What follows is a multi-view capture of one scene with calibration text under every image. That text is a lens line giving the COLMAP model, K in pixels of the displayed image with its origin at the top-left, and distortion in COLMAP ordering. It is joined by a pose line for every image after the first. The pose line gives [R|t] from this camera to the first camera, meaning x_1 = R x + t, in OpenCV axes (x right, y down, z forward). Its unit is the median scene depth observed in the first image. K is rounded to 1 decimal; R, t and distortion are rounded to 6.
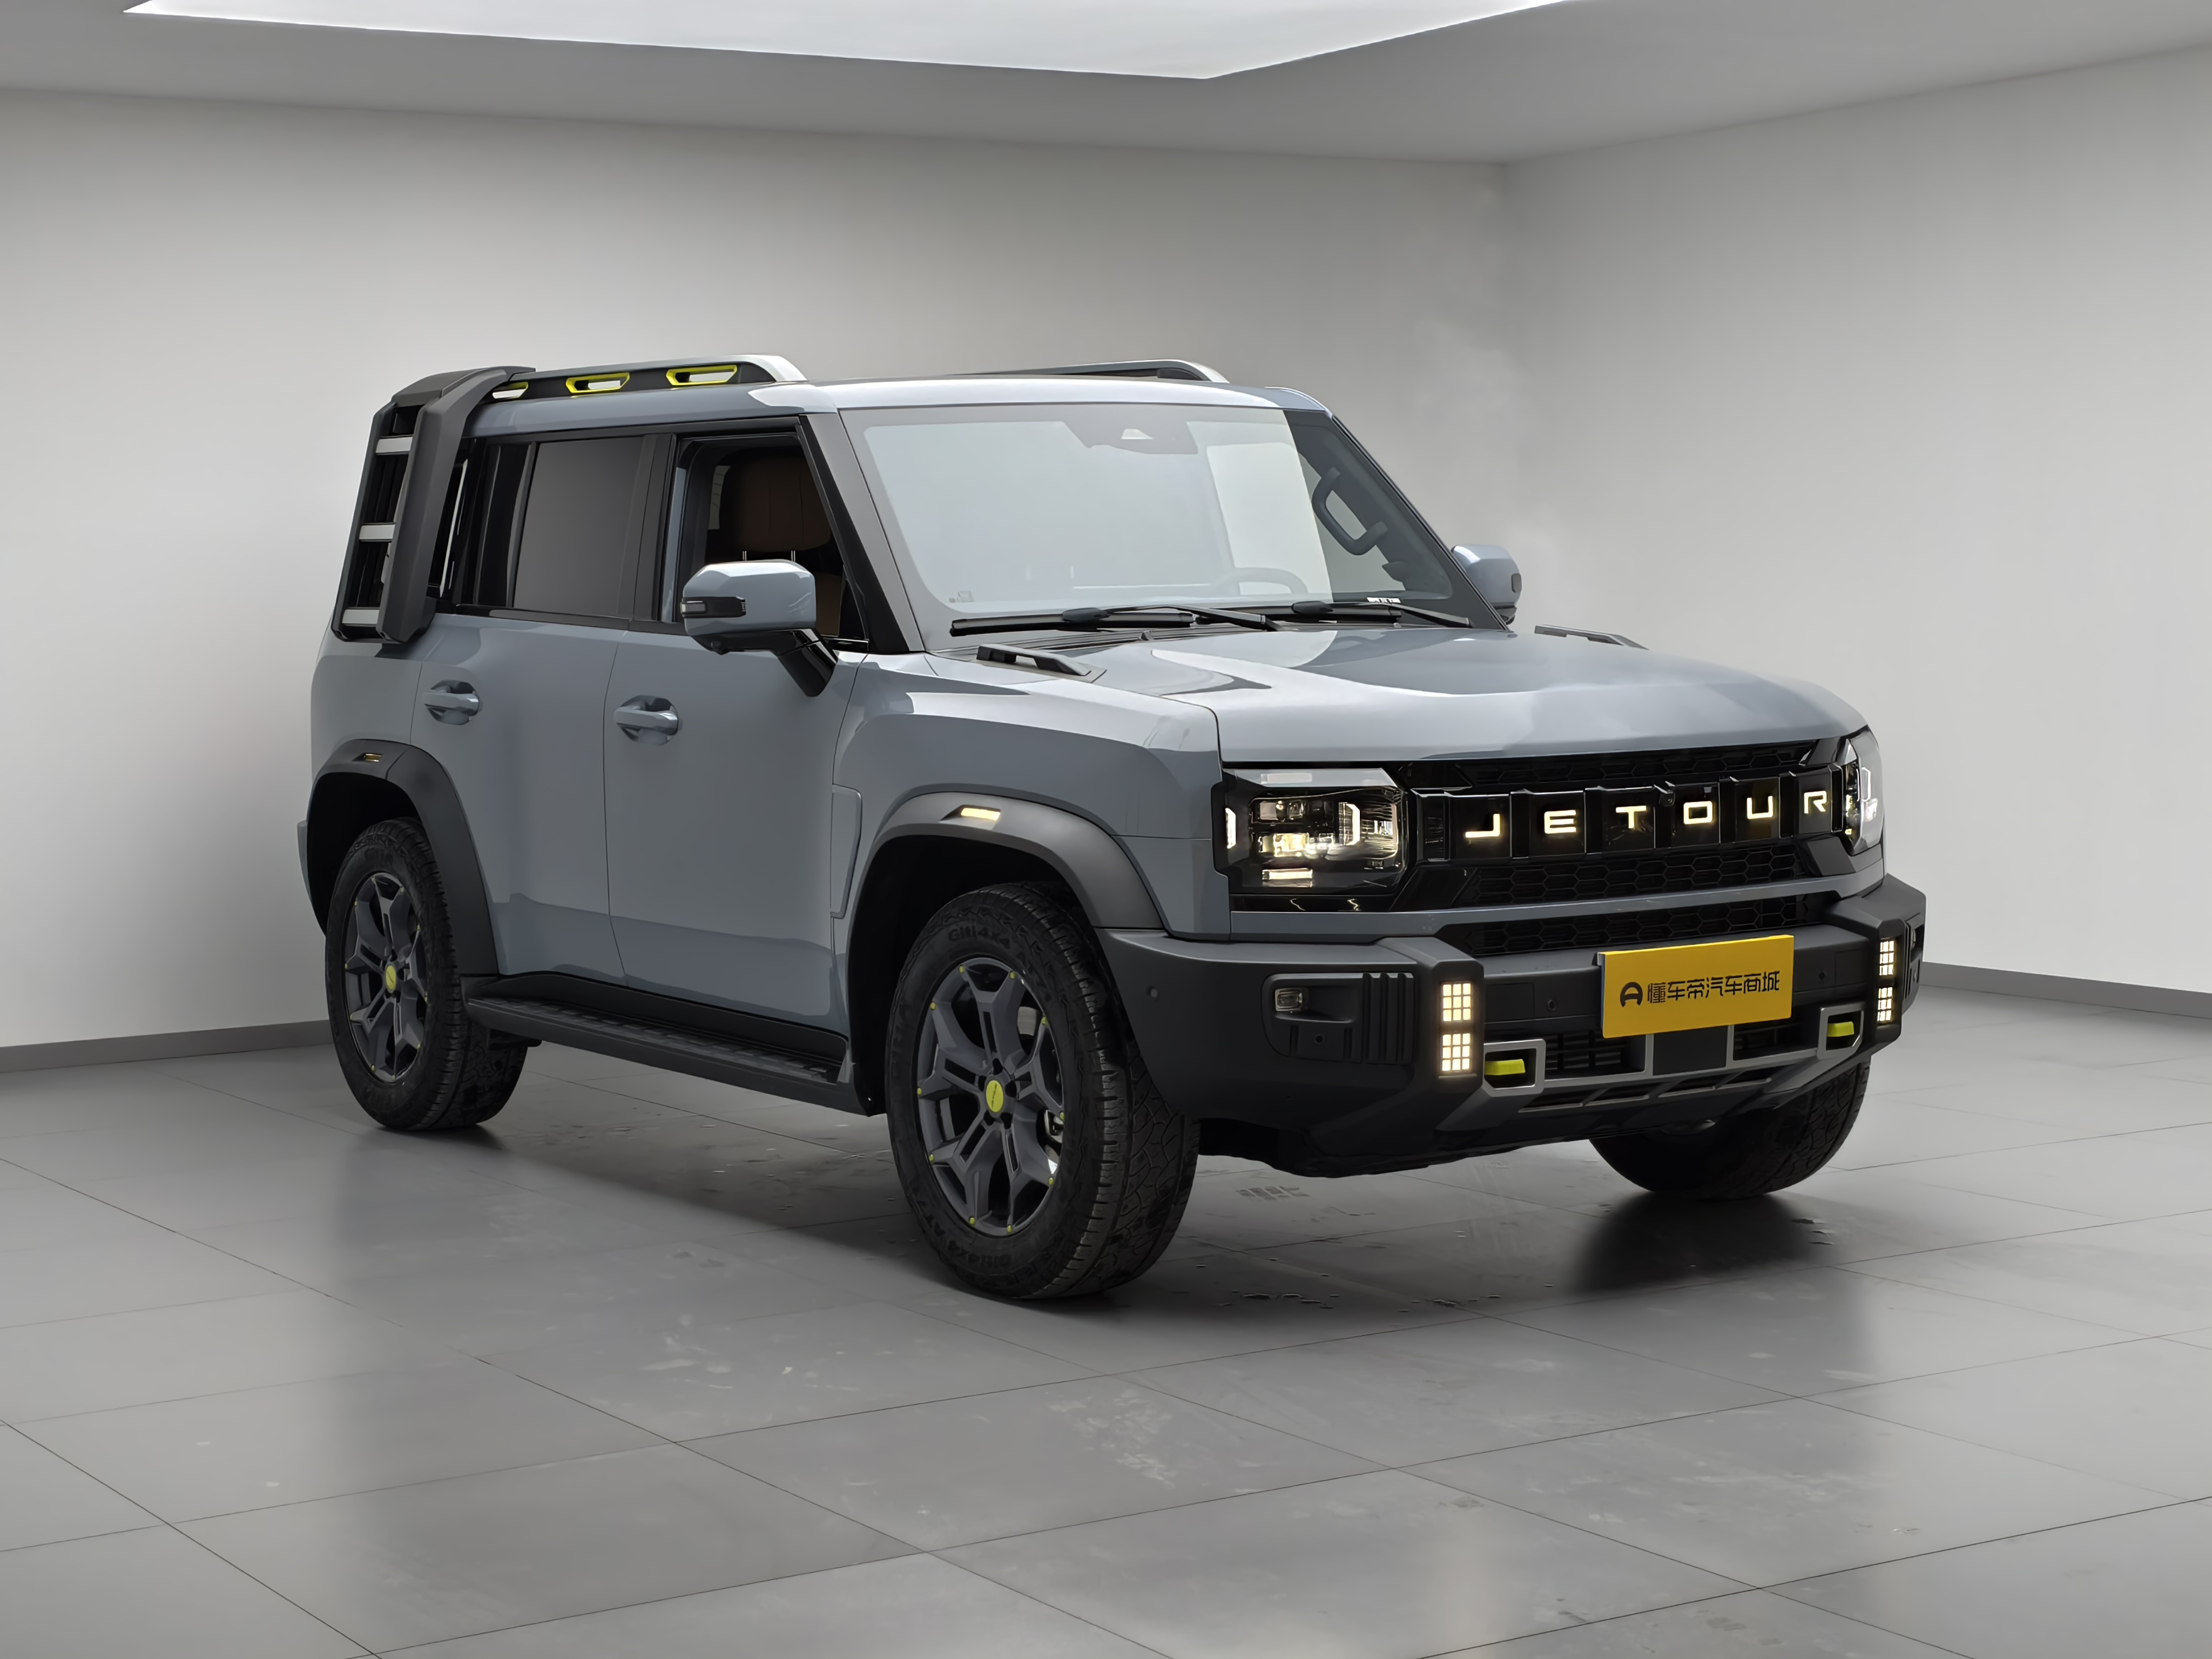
lens RADIAL K [[3892.5, 0, 1106.0], [0, 3892.5, 829.5], [0, 0, 1]] dist [0.099464, -0.022331]
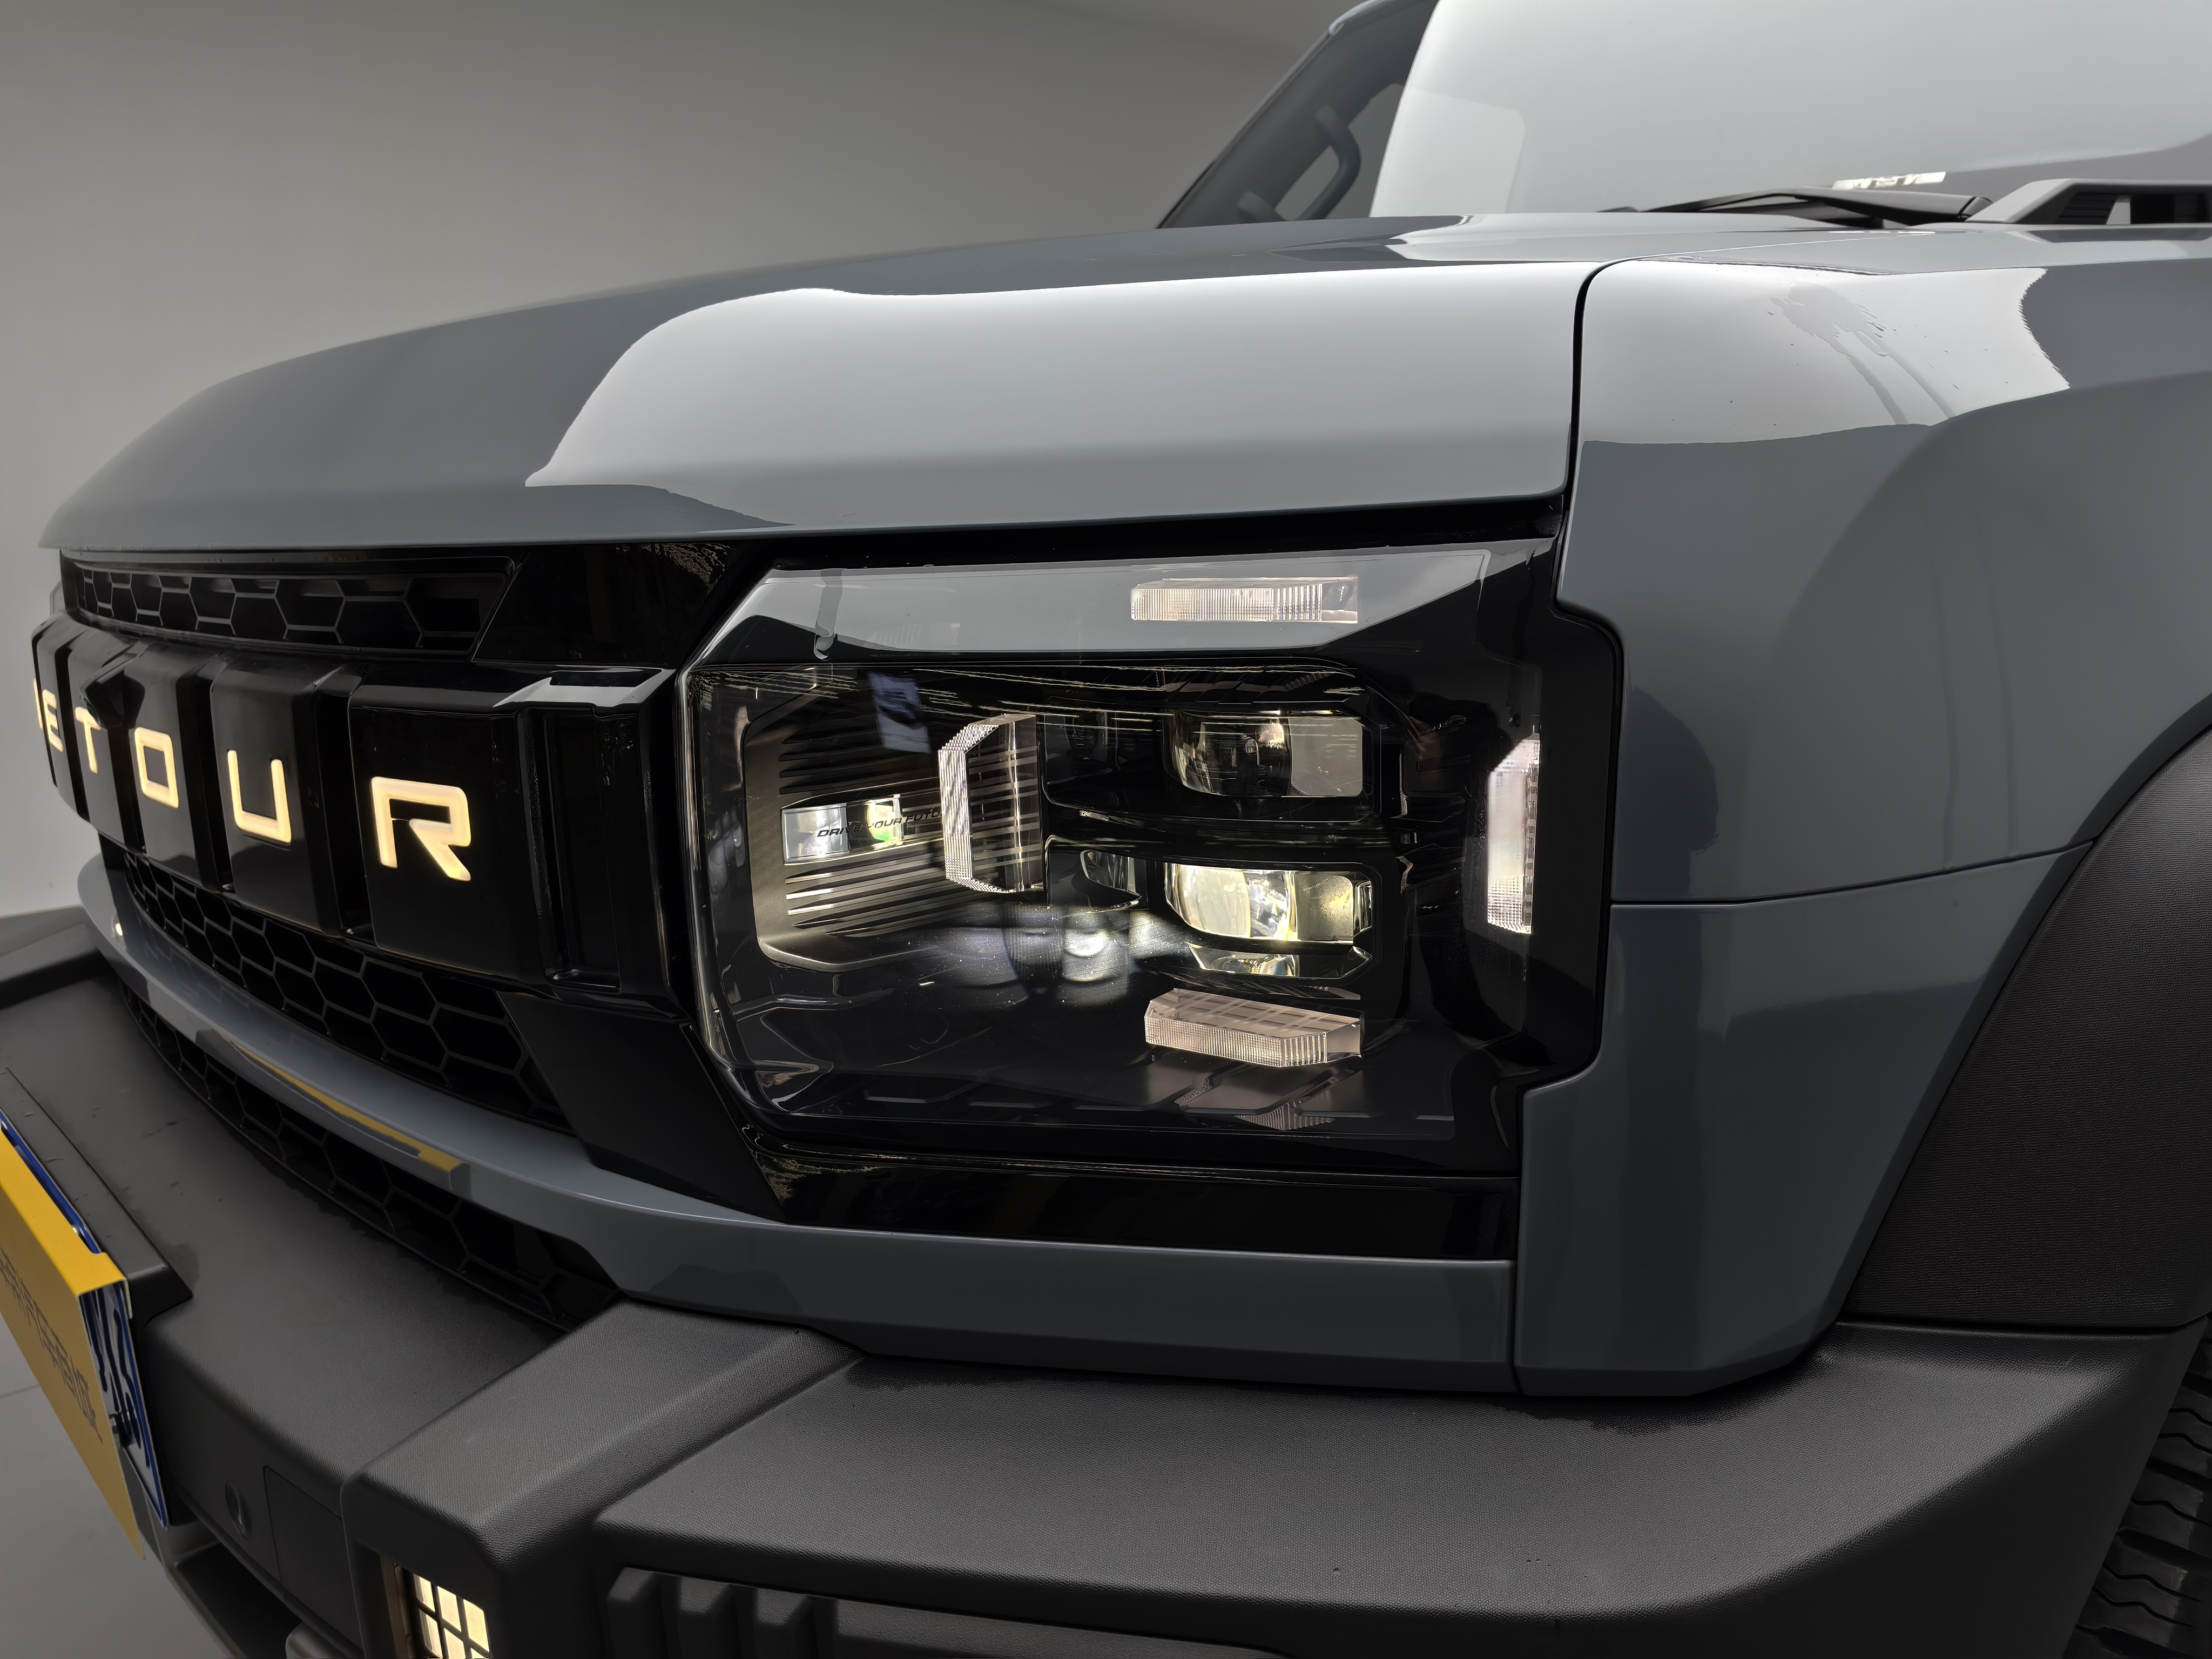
lens RADIAL K [[1678.0, 0, 1106.0], [0, 1678.0, 829.5], [0, 0, 1]] dist [0.077826, -0.130781]
pose [[0.145239, 0.206564, -0.967593, 0.294634], [-0.046768, 0.978303, 0.201831, -0.029739], [0.988291, 0.015939, 0.151748, 1.070123]]
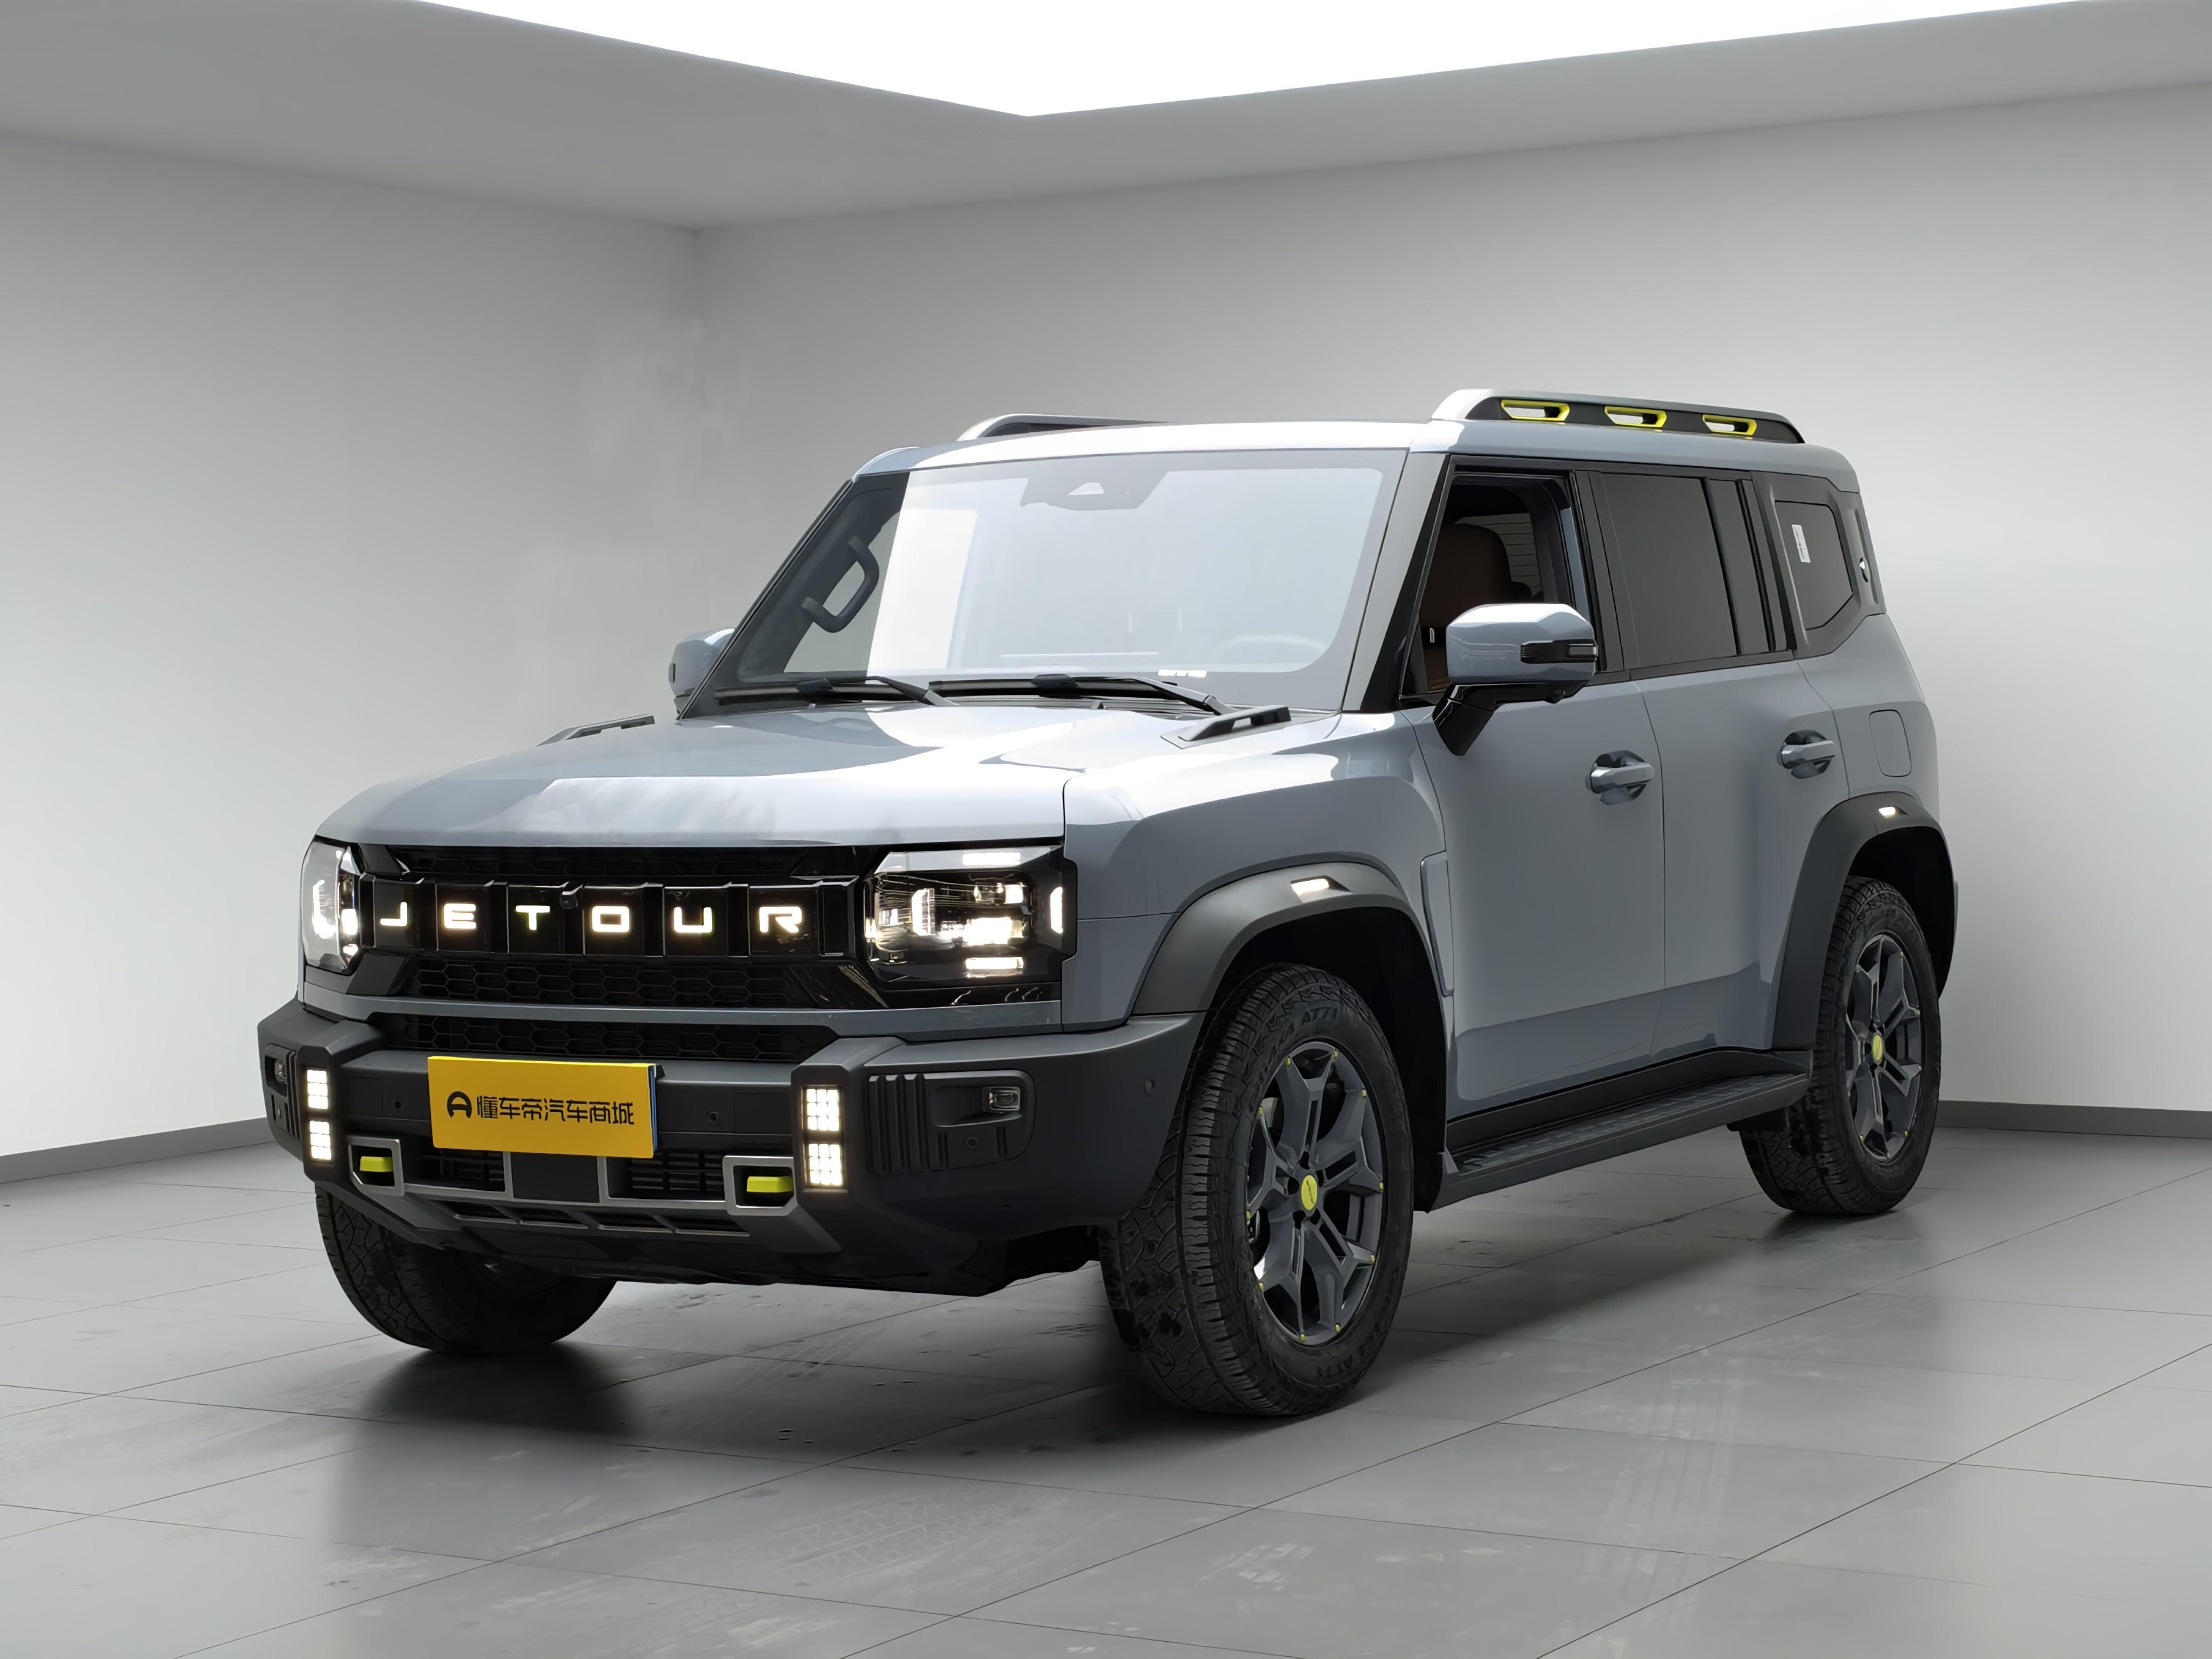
lens RADIAL K [[4307.8, 0, 1106.0], [0, 4307.8, 829.5], [0, 0, 1]] dist [0.170404, -0.128975]
pose [[0.437784, 0.048251, -0.897784, 1.117394], [-0.052516, 0.998226, 0.028041, -0.060101], [0.897545, 0.034872, 0.439542, 0.673331]]
